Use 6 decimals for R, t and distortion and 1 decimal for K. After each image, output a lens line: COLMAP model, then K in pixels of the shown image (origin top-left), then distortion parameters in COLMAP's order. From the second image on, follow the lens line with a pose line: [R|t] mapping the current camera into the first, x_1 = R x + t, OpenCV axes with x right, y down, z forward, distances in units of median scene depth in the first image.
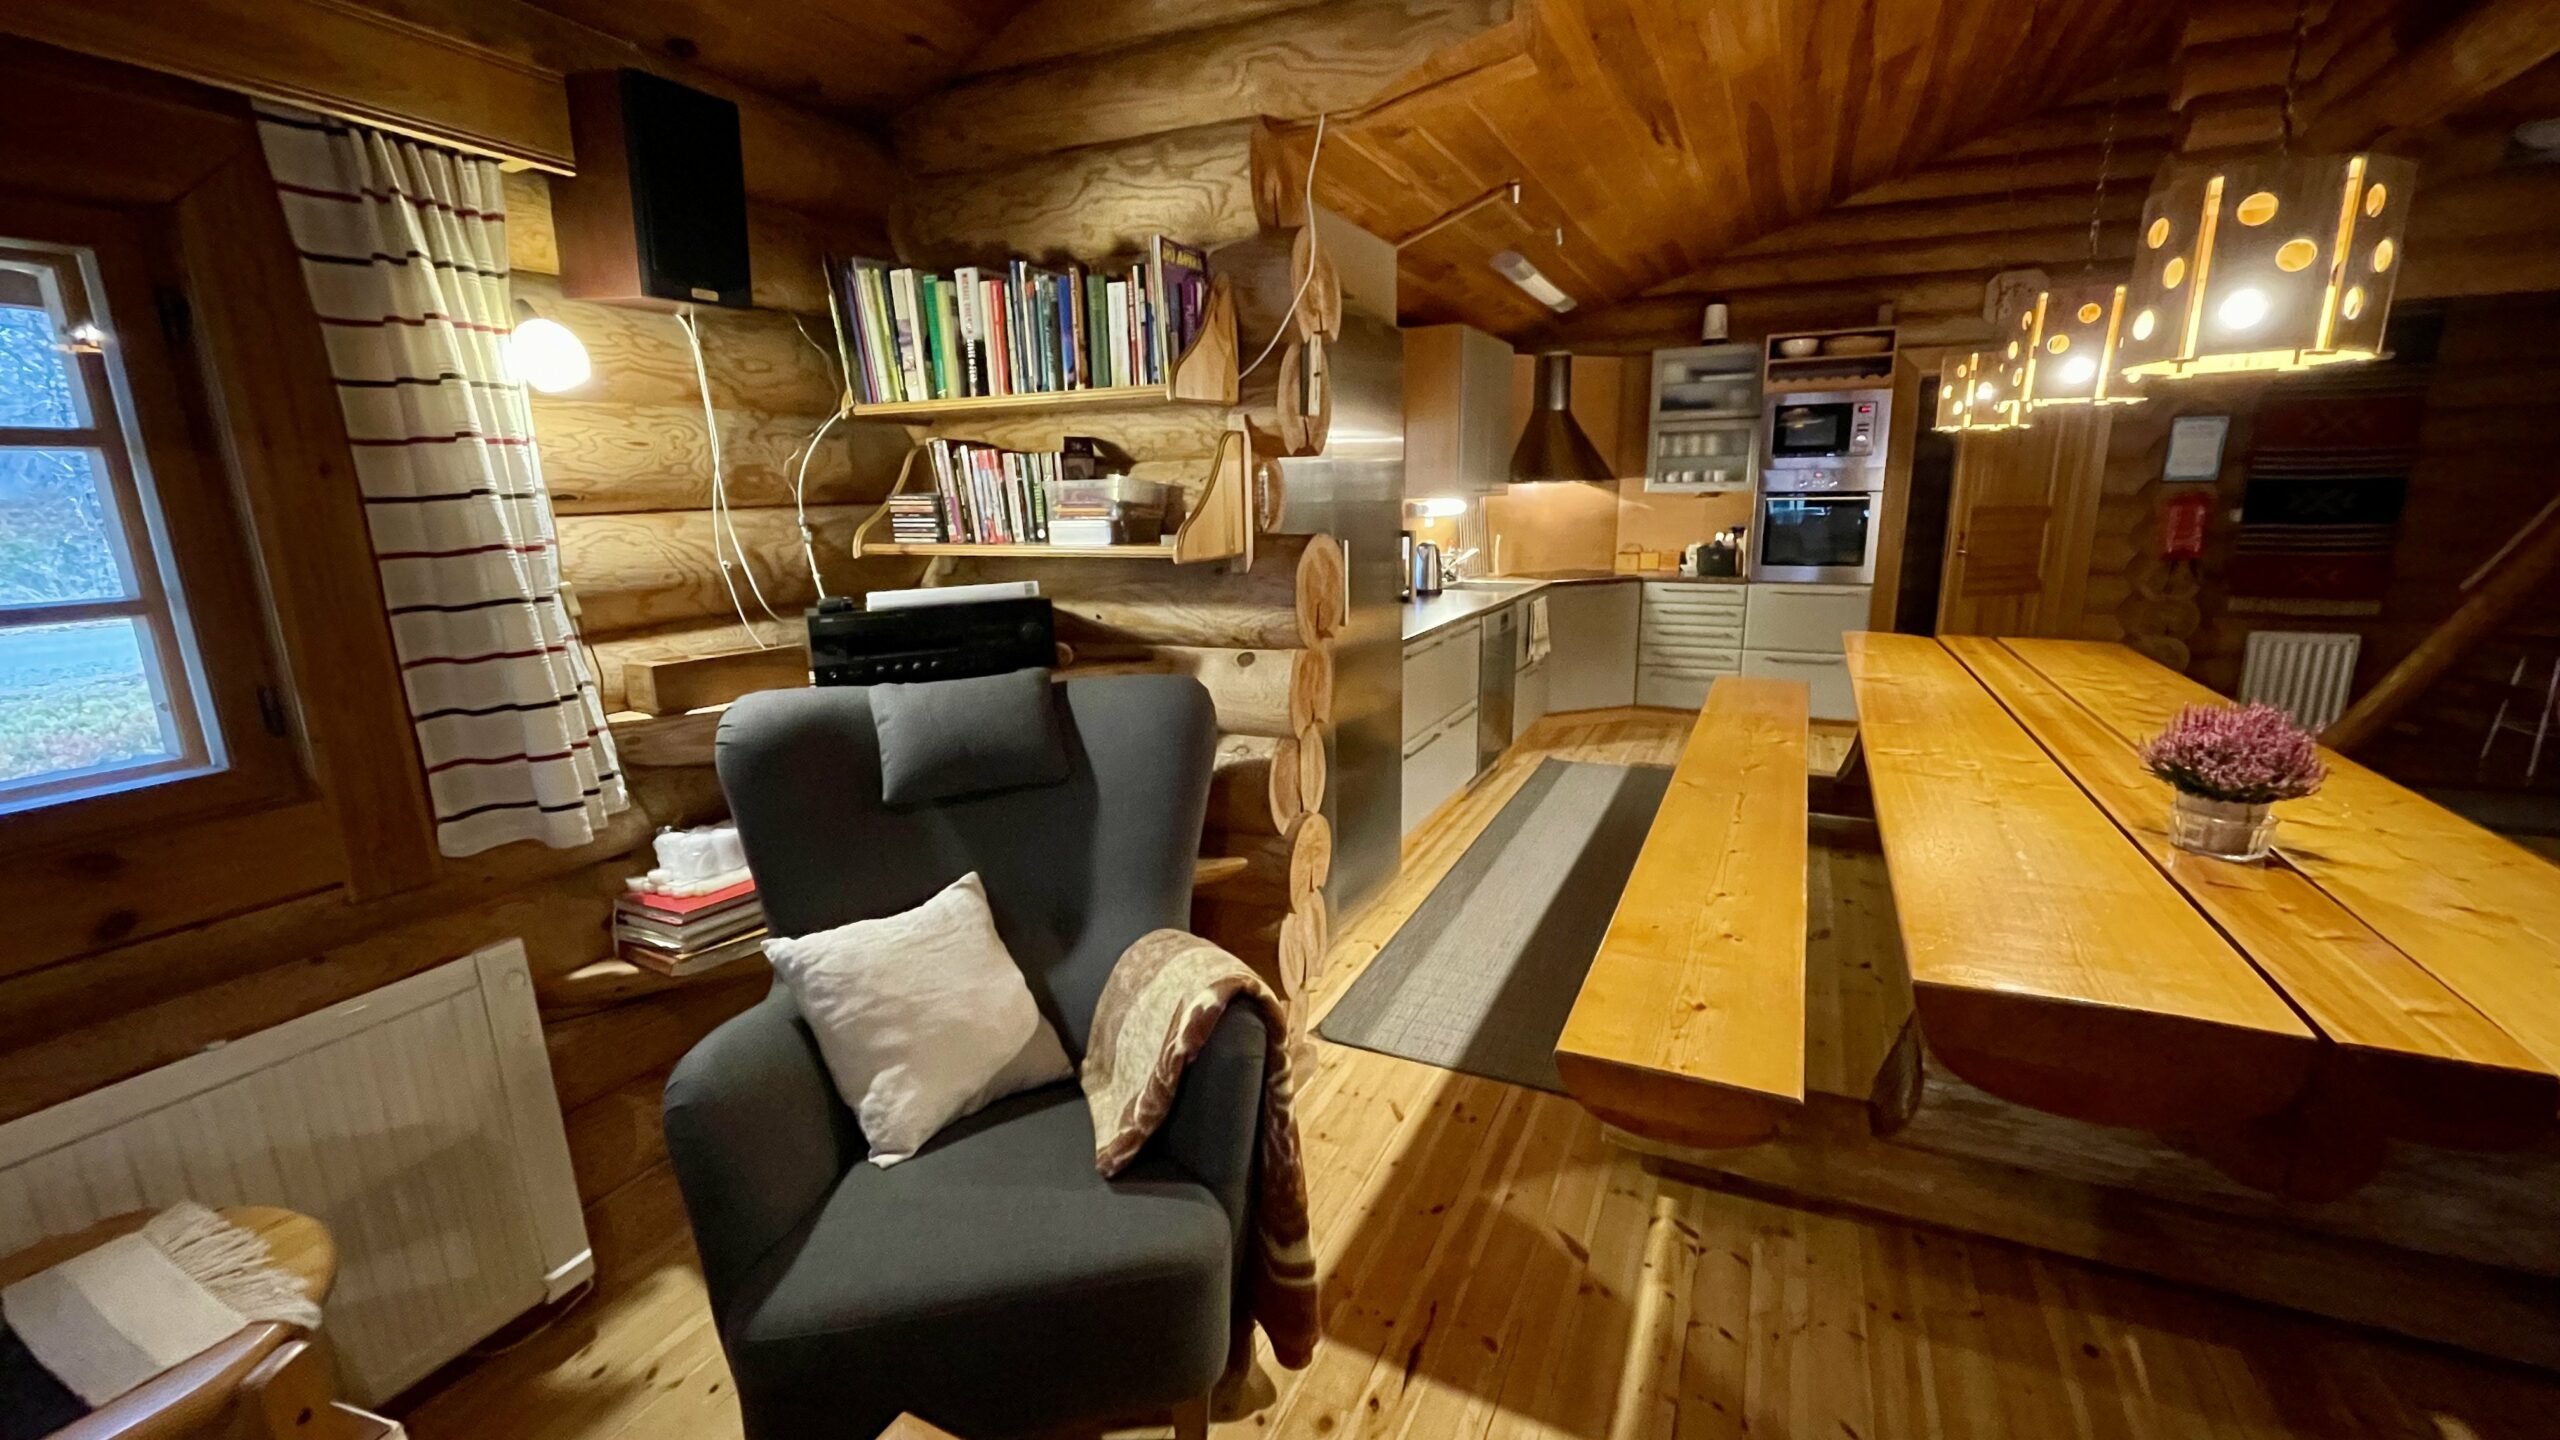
lens RADIAL K [[1037.9, 0, 1280.7], [0, 1037.9, 733.5], [0, 0, 1]] dist [-0.002874, 0.000002]
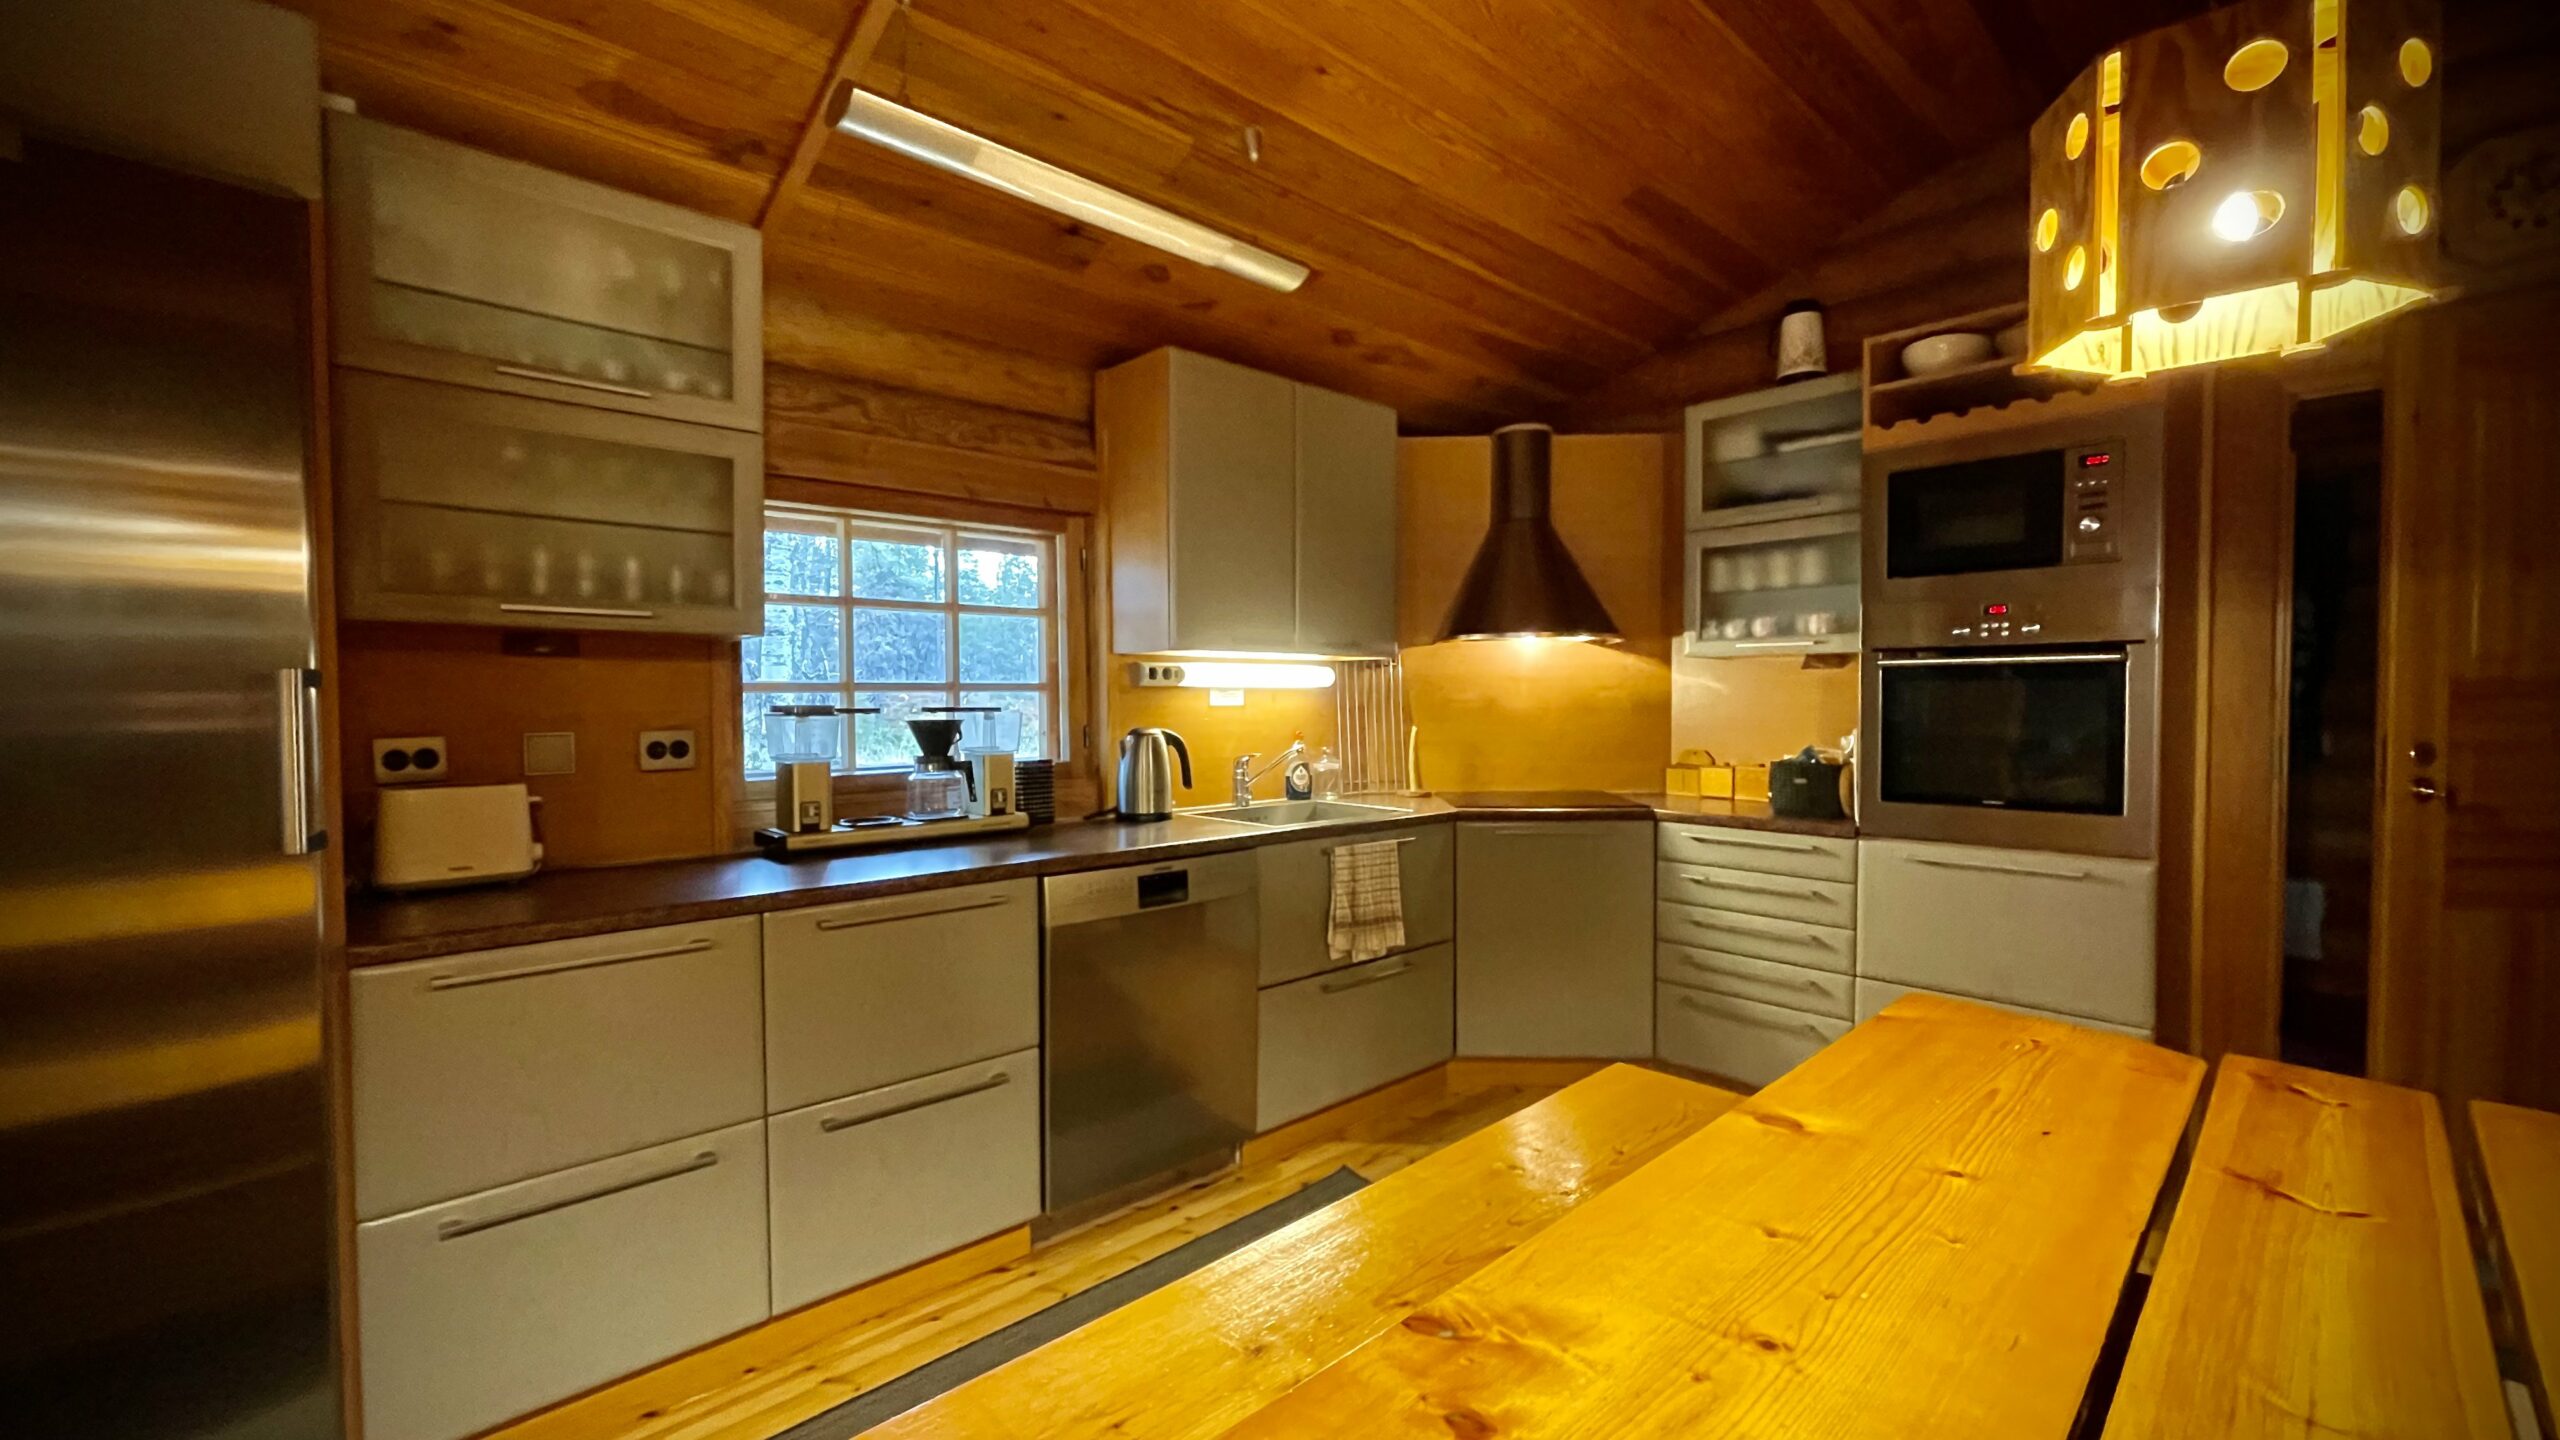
lens RADIAL K [[1037.9, 0, 1279.0], [0, 1037.9, 730.8], [0, 0, 1]] dist [-0.002874, 0.000002]
pose [[0.935995, 0.027556, -0.350934, 0.356850], [-0.093994, 0.980299, -0.173722, -0.082524], [0.339233, 0.195589, 0.920144, 0.450285]]
